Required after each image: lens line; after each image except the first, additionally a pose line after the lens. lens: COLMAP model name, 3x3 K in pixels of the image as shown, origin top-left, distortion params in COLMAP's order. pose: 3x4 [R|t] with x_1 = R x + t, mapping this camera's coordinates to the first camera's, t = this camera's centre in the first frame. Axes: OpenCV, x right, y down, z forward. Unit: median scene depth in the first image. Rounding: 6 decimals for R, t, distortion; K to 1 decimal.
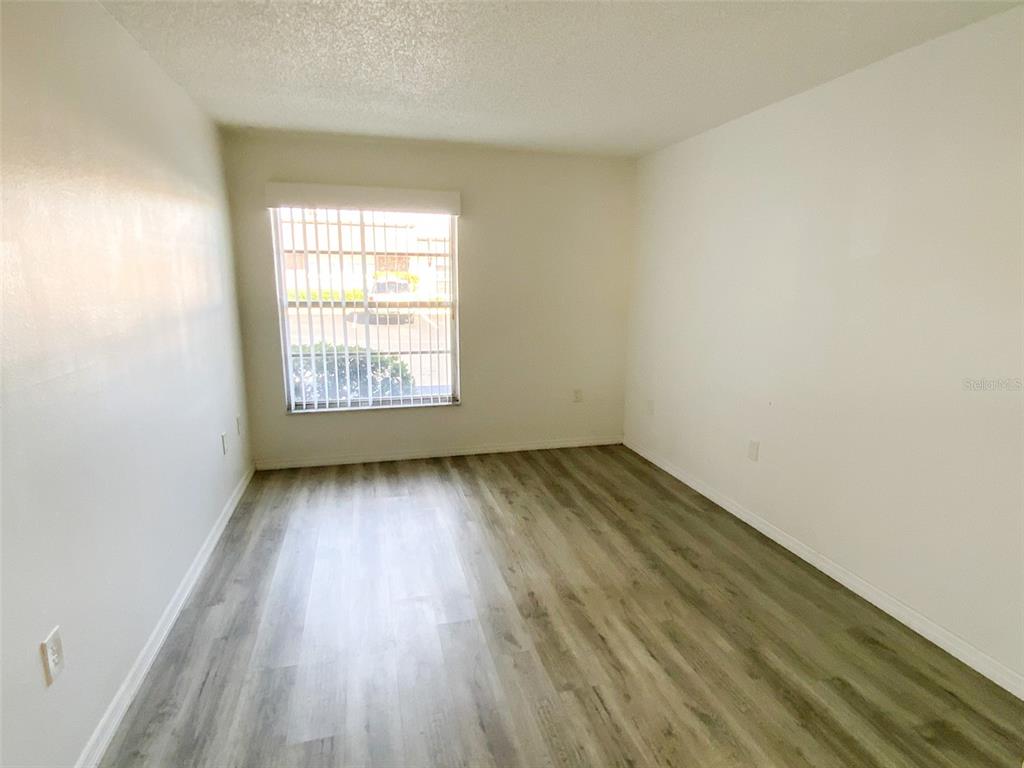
lens RADIAL K [[564.0, 0, 512.0], [0, 564.0, 384.0], [0, 0, 1]] dist [-0.000247, 0.000168]
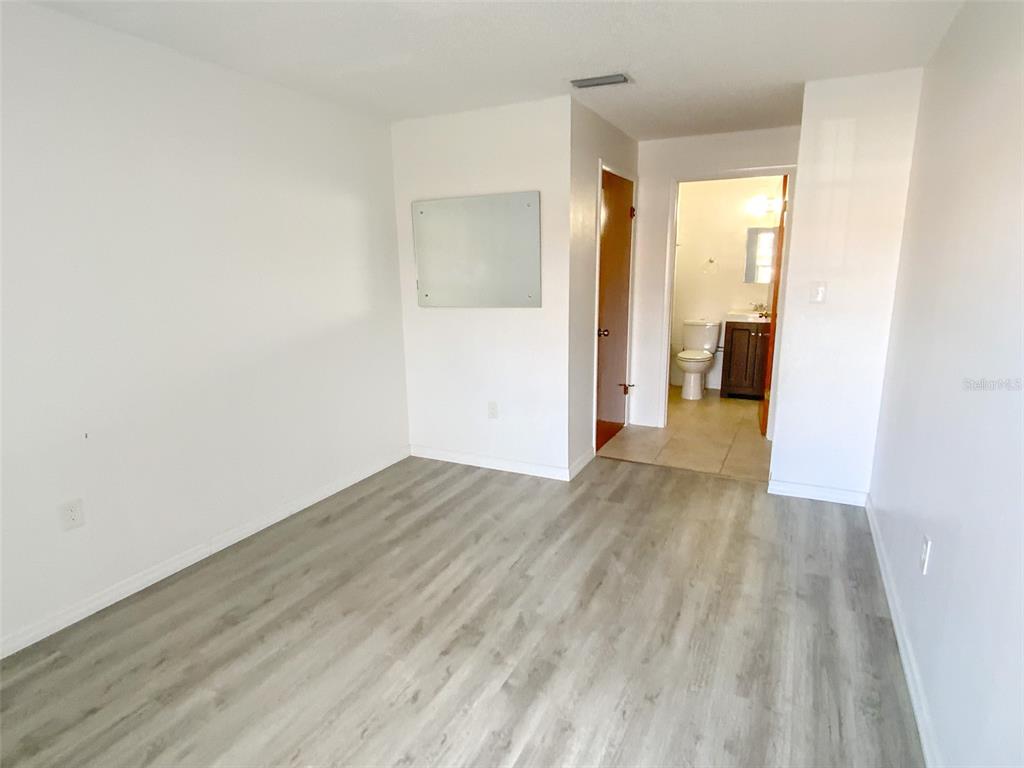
lens RADIAL K [[564.0, 0, 512.0], [0, 564.0, 384.0], [0, 0, 1]] dist [-0.000247, 0.000168]
pose [[-0.755289, -0.132620, 0.641834, -0.535467], [0.126590, 0.931351, 0.341409, -0.265701], [-0.643050, 0.339112, -0.686651, 1.437001]]
